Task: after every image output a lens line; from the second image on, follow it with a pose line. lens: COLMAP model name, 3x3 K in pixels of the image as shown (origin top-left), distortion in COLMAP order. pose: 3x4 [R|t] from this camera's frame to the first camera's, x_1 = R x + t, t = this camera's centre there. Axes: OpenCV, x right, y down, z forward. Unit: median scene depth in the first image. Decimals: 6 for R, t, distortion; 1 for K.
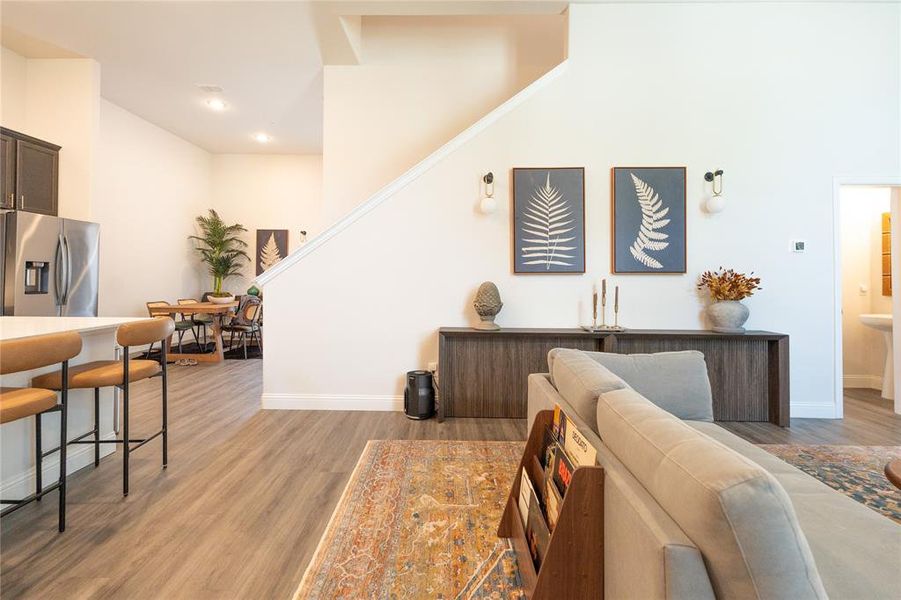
lens RADIAL K [[424.0, 0, 438.0], [0, 424.0, 275.0], [0, 0, 1]] dist [0.001106, 0.000019]
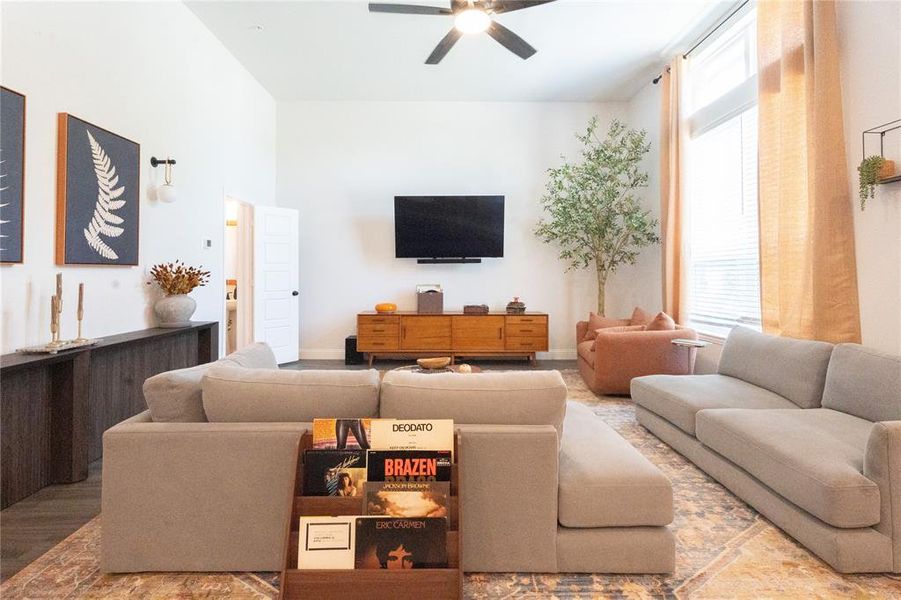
lens RADIAL K [[417.4, 0, 436.2], [0, 417.4, 264.8], [0, 0, 1]] dist [0.001168, 0.000398]
pose [[0.005117, 0.015988, 0.999859, -0.269801], [-0.009277, 0.999830, -0.015940, 0.001639], [-0.999944, -0.009194, 0.005265, 0.382994]]
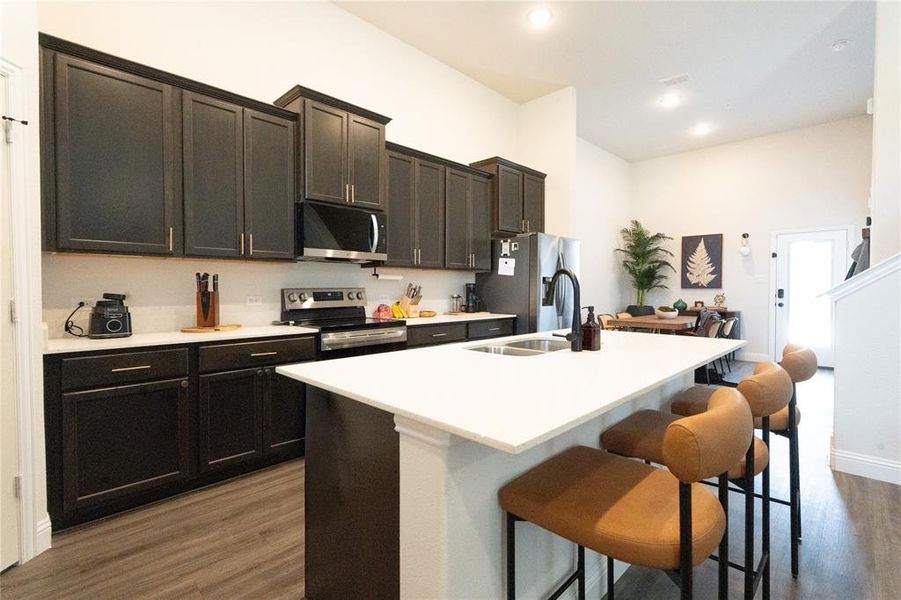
lens RADIAL K [[410.8, 0, 434.7], [0, 410.8, 298.3], [0, 0, 1]] dist [0.001395, -0.000165]
pose [[0.704464, 0.007911, -0.709695, -0.413194], [0.011183, 0.999690, 0.022244, -0.003620], [0.709651, -0.023607, 0.704157, 0.020499]]
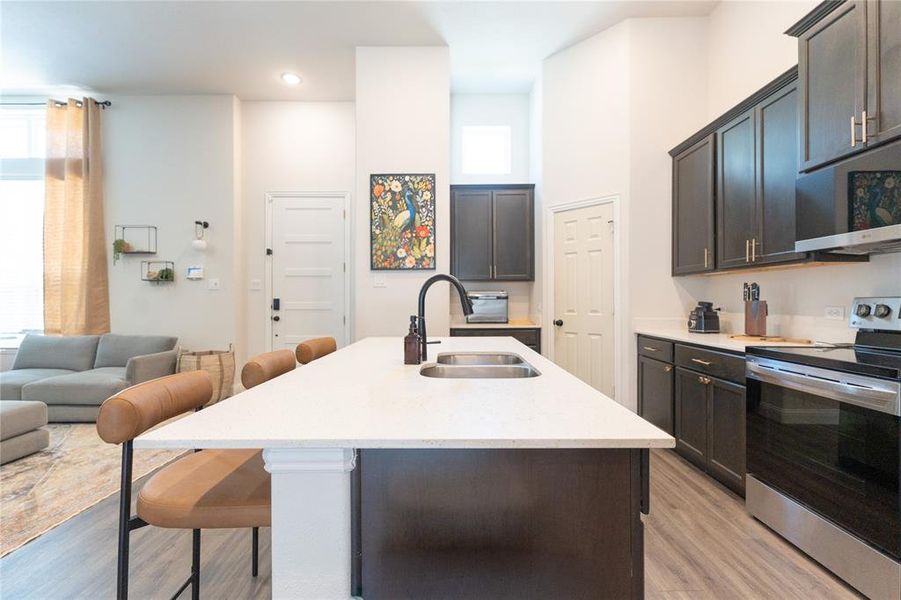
lens RADIAL K [[400.7, 0, 455.8], [0, 400.7, 298.0], [0, 0, 1]] dist [0.020175, -0.007137]
pose [[-0.999960, -0.008777, -0.001487, -0.663431], [-0.008759, 0.999899, -0.011178, 0.003930], [0.001585, -0.011165, -0.999936, 0.969761]]
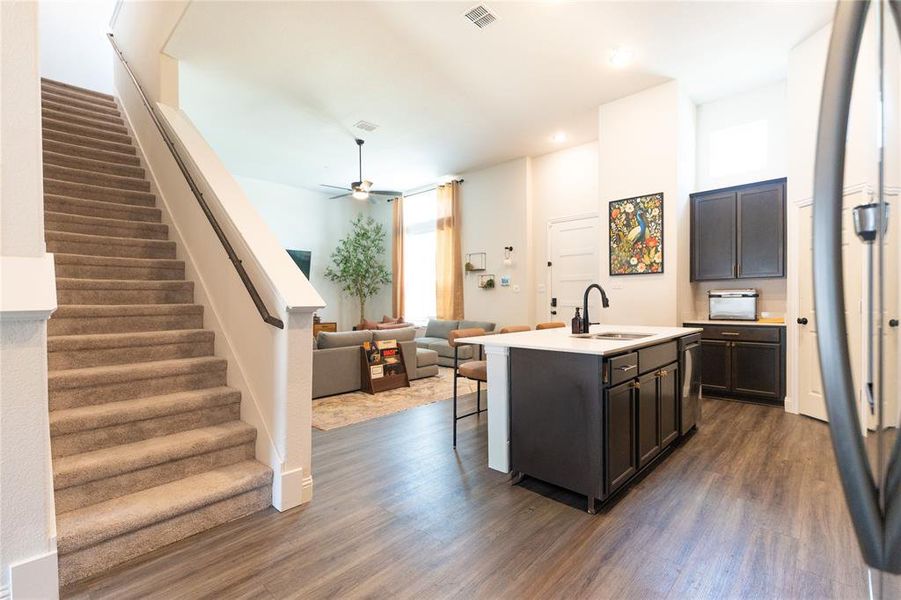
lens RADIAL K [[417.2, 0, 444.8], [0, 417.2, 299.9], [0, 0, 1]] dist [-0.000523, -0.000248]
pose [[-0.716848, -0.004841, 0.697213, -1.016383], [-0.005077, 0.999986, 0.001724, 0.003672], [-0.697211, -0.002304, -0.716862, 1.315937]]
